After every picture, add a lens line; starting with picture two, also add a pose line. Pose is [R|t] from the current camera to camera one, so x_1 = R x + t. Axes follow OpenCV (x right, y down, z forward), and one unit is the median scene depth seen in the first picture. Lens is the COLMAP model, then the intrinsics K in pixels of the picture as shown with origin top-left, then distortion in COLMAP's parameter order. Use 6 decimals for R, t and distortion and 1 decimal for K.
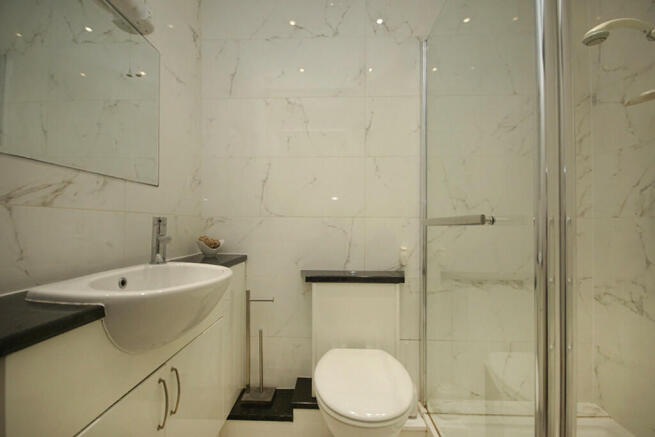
lens RADIAL K [[300.8, 0, 327.5], [0, 300.8, 218.5], [0, 0, 1]] dist [-0.001478, -0.006482]
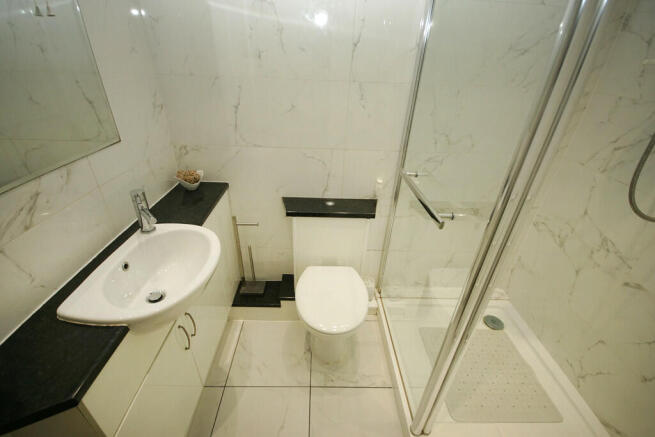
lens RADIAL K [[297.4, 0, 327.5], [0, 297.4, 218.5], [0, 0, 1]] dist [0.001116, -0.013721]
pose [[0.997949, 0.005307, 0.063786, 0.007077], [-0.038739, 0.843380, 0.535919, -0.355479], [-0.050952, -0.537291, 0.841857, 0.067813]]
